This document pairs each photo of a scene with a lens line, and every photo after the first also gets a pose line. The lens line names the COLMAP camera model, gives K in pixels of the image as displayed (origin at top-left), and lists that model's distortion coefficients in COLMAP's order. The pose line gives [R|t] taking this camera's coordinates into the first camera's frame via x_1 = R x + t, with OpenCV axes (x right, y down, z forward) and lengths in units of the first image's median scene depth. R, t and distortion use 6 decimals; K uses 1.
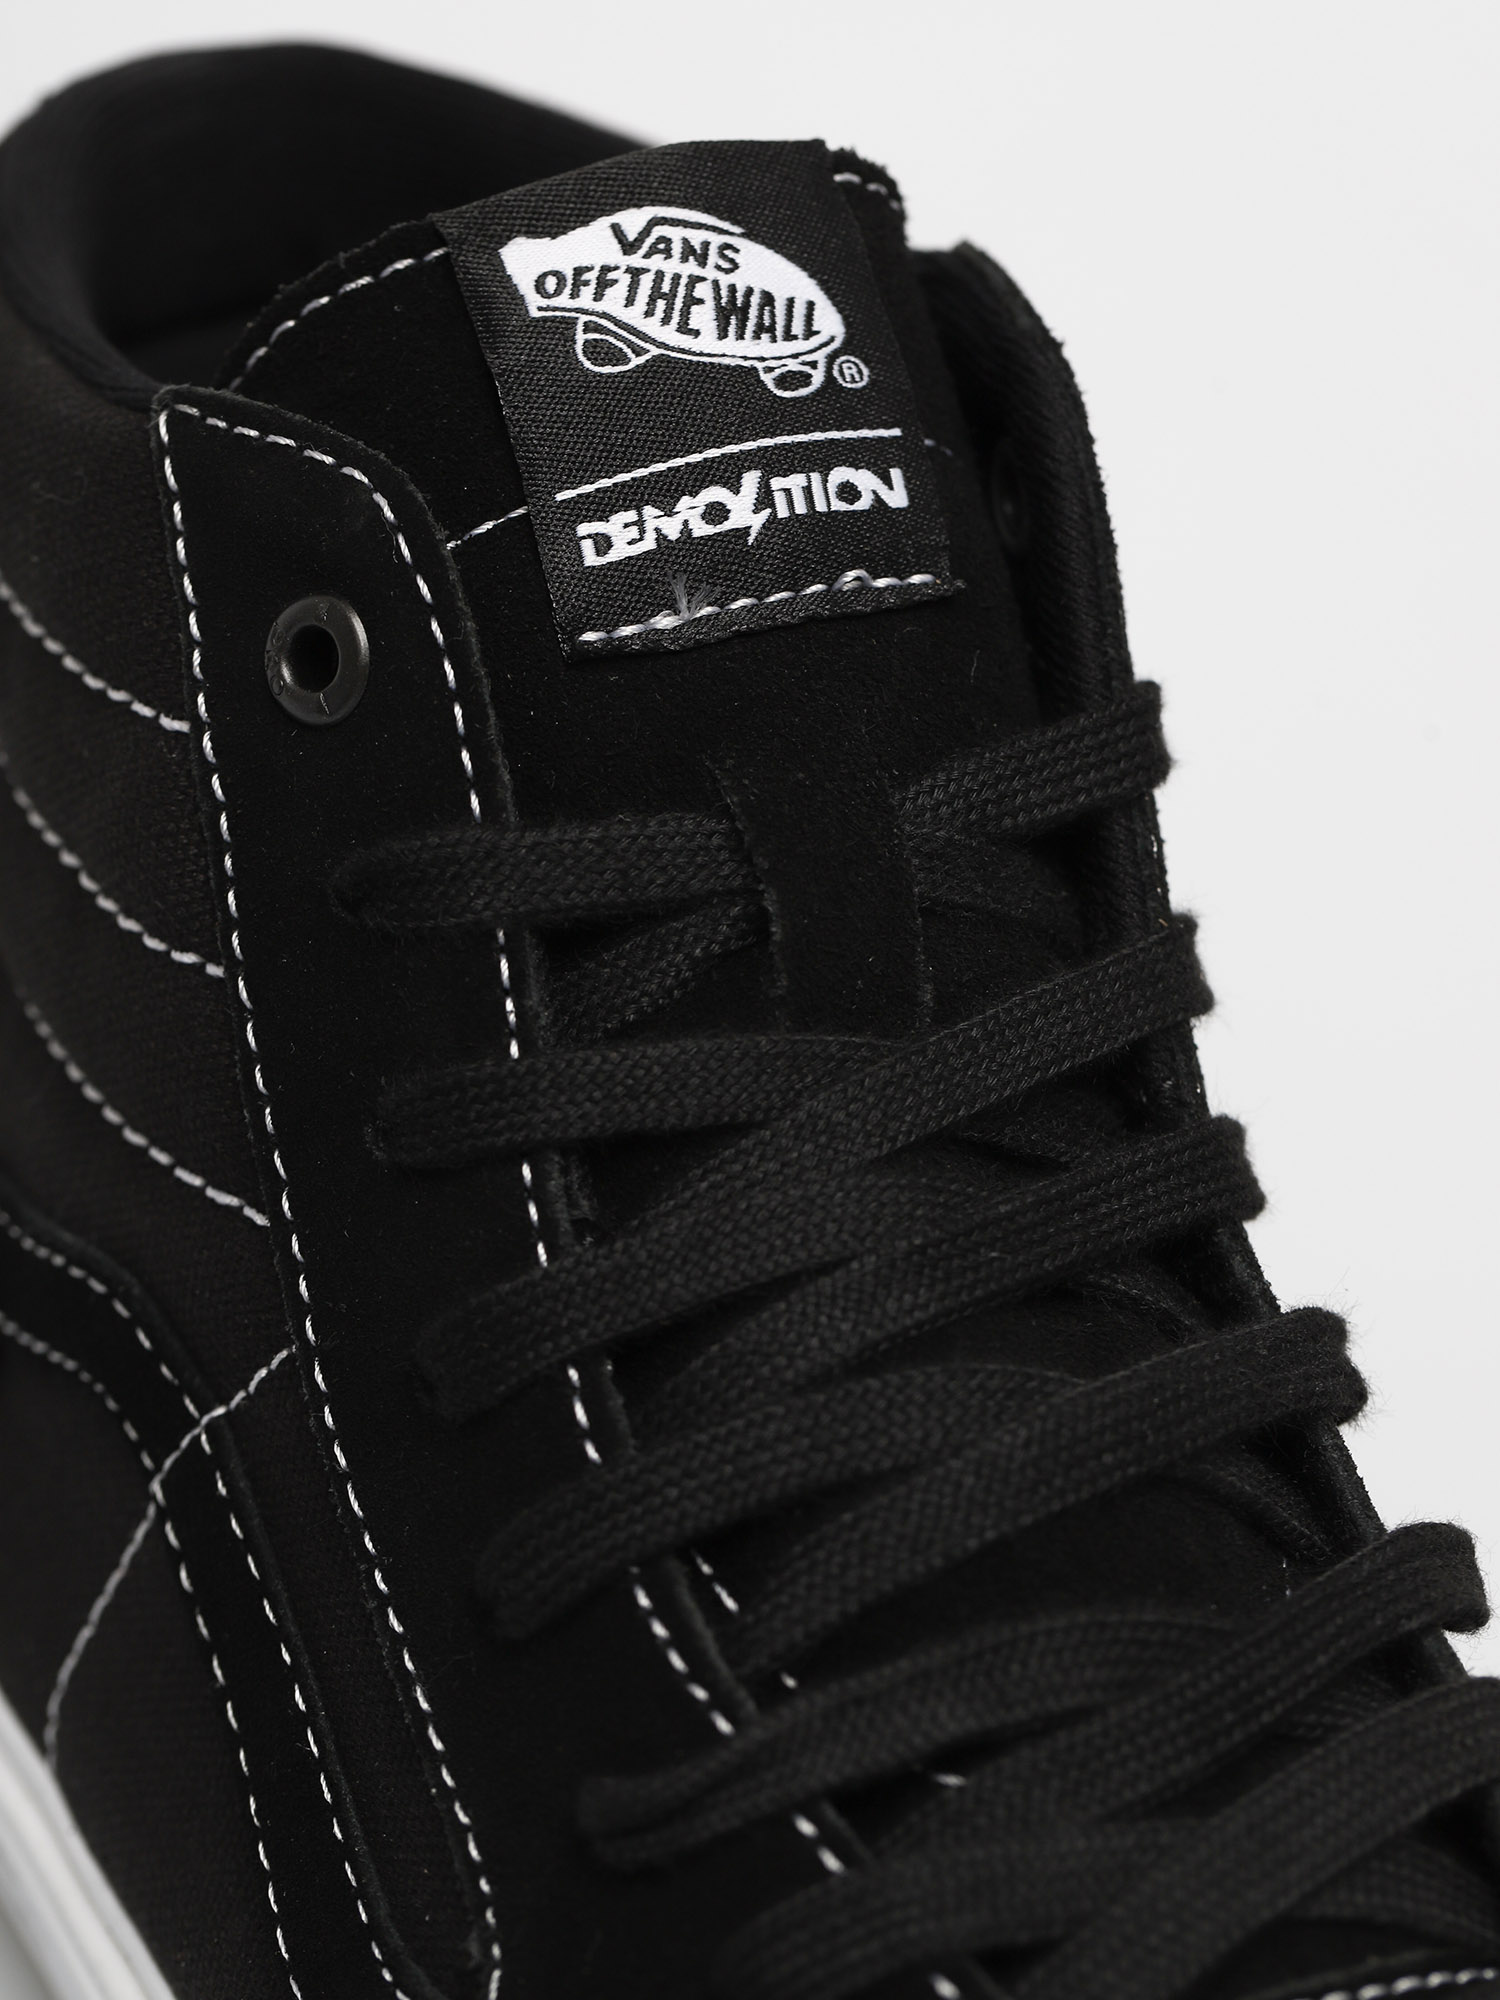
lens RADIAL K [[5641.1, 0, 750.0], [0, 5641.1, 1000.0], [0, 0, 1]] dist [-0.102782, 0.038335]
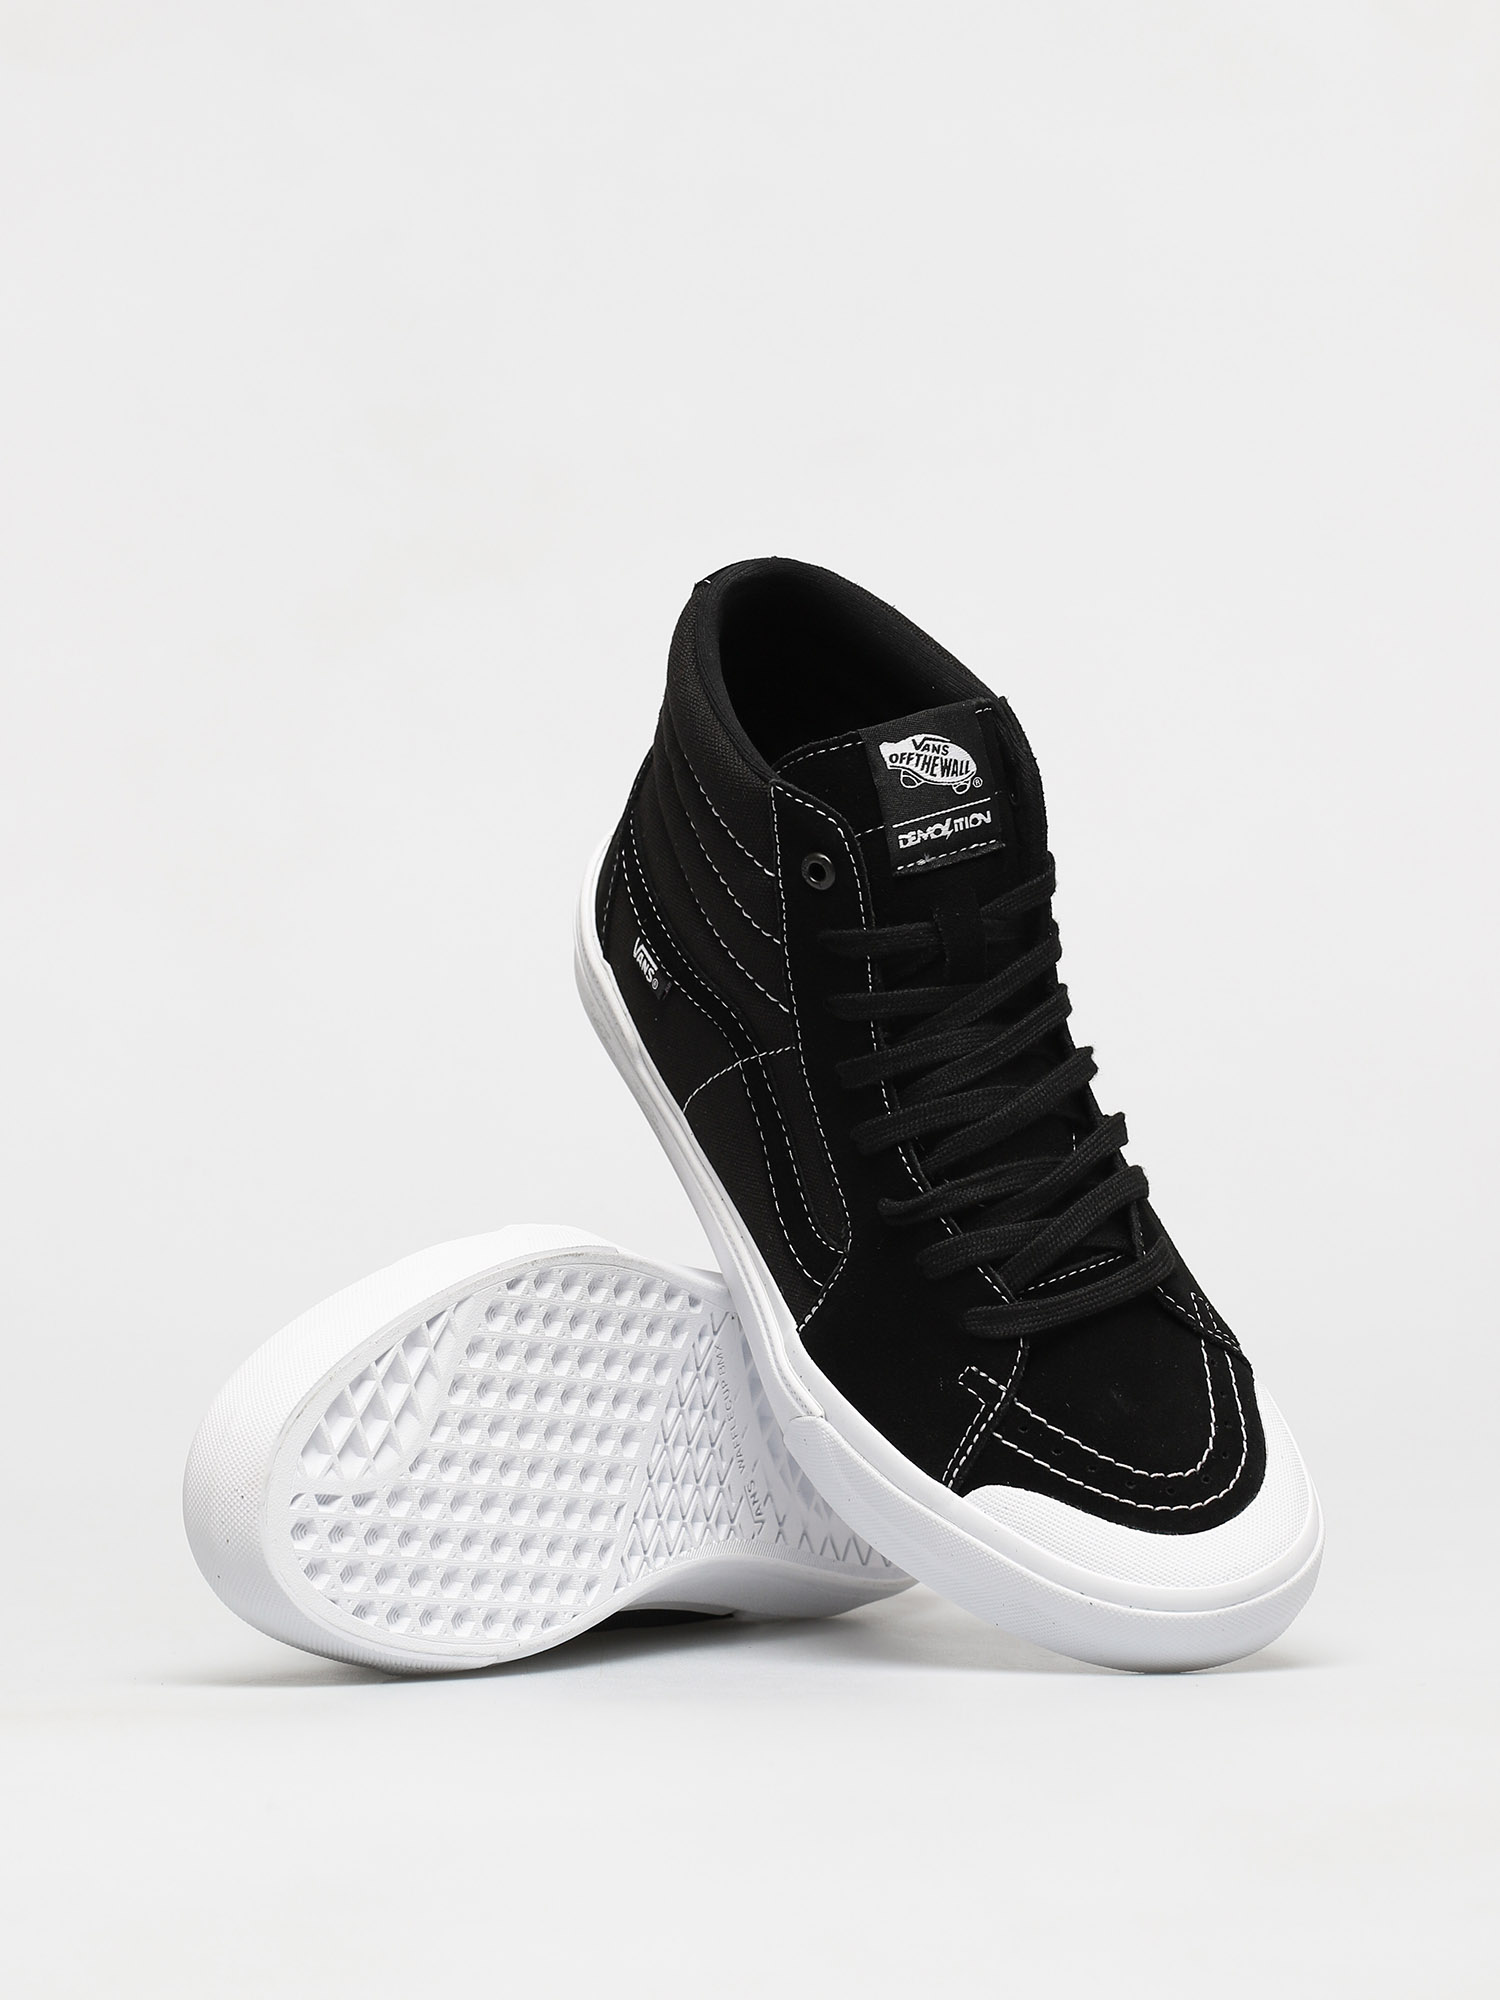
lens RADIAL K [[5635.7, 0, 750.0], [0, 5635.7, 1000.0], [0, 0, 1]] dist [-1.791390, -0.013336]
pose [[0.993653, 0.047854, 0.101804, -0.459777], [-0.082909, 0.923199, 0.375273, -1.256940], [-0.076027, -0.381332, 0.921307, -2.165824]]
